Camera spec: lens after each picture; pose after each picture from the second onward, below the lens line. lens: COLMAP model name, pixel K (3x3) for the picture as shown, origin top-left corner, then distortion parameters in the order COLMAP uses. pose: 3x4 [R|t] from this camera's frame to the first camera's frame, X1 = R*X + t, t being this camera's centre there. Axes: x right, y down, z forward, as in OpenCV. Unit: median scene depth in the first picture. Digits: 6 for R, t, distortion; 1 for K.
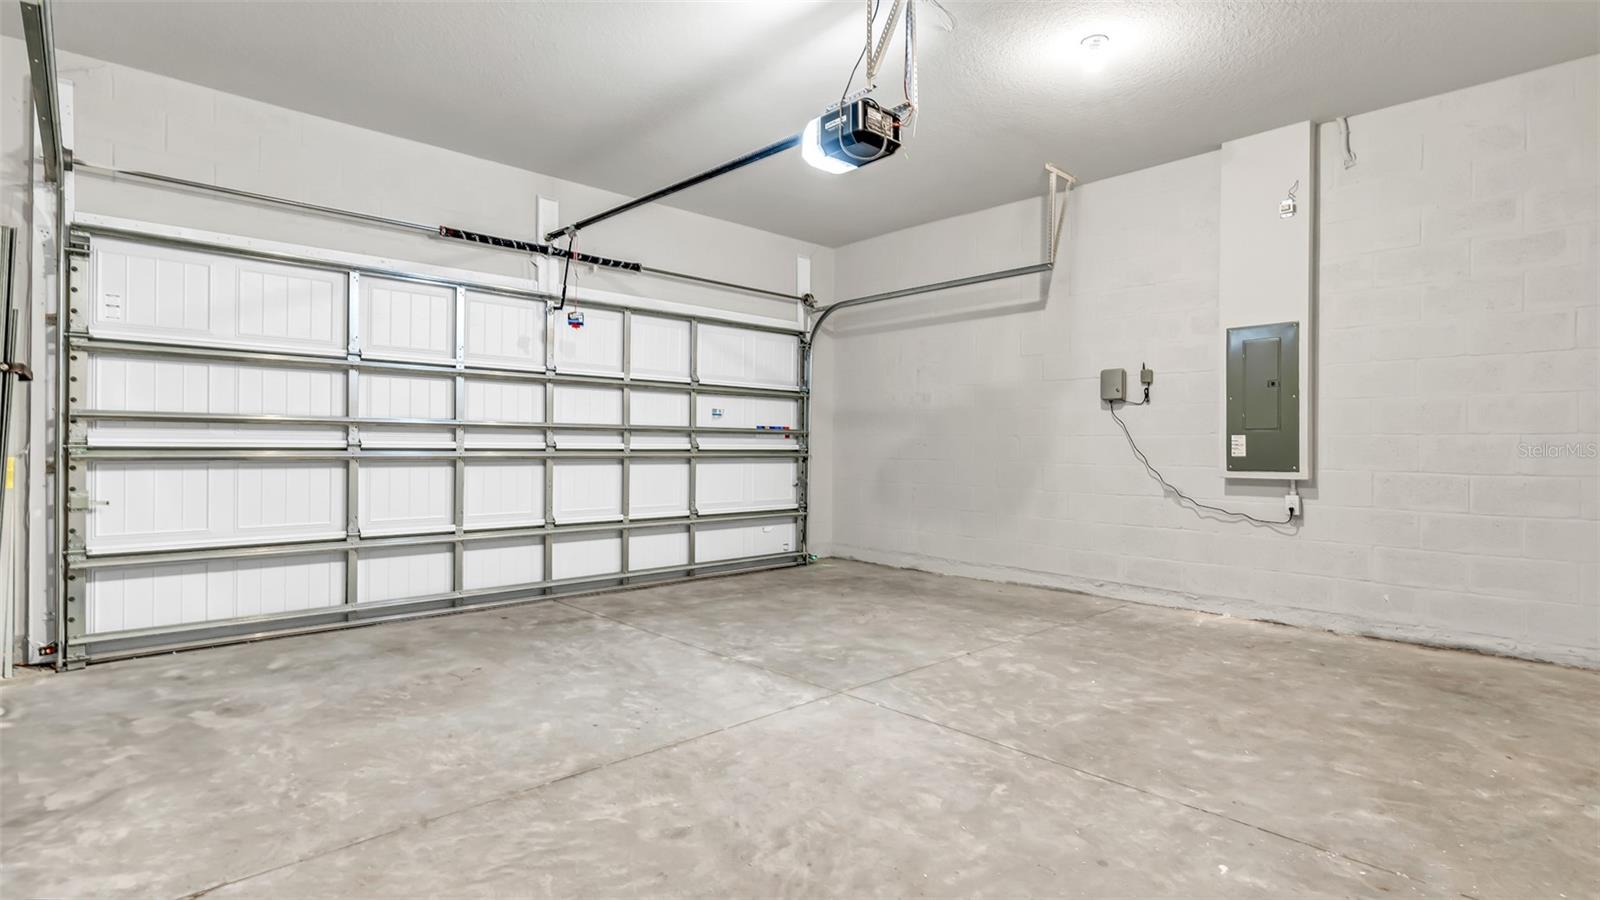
lens RADIAL K [[774.1, 0, 787.8], [0, 774.1, 450.4], [0, 0, 1]] dist [0.004899, 0.000050]
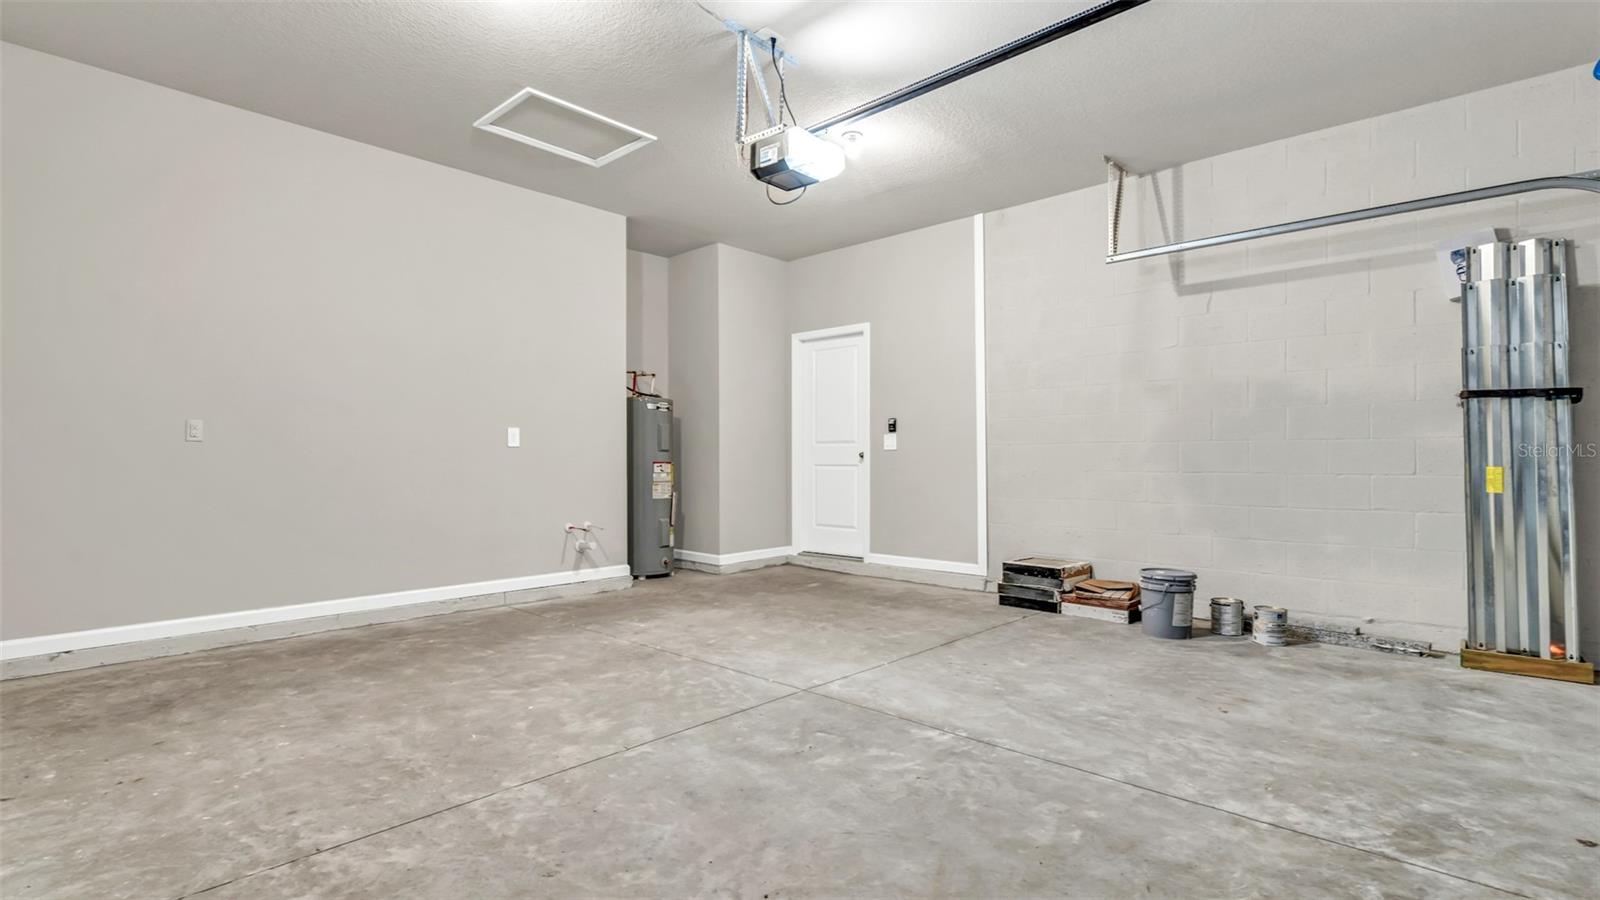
lens RADIAL K [[774.1, 0, 787.8], [0, 774.1, 450.4], [0, 0, 1]] dist [0.004899, 0.000050]
pose [[-0.996748, -0.006005, -0.080355, 0.170131], [-0.005074, 0.999918, -0.011786, 0.004168], [0.080419, -0.011340, -0.996697, 1.977622]]
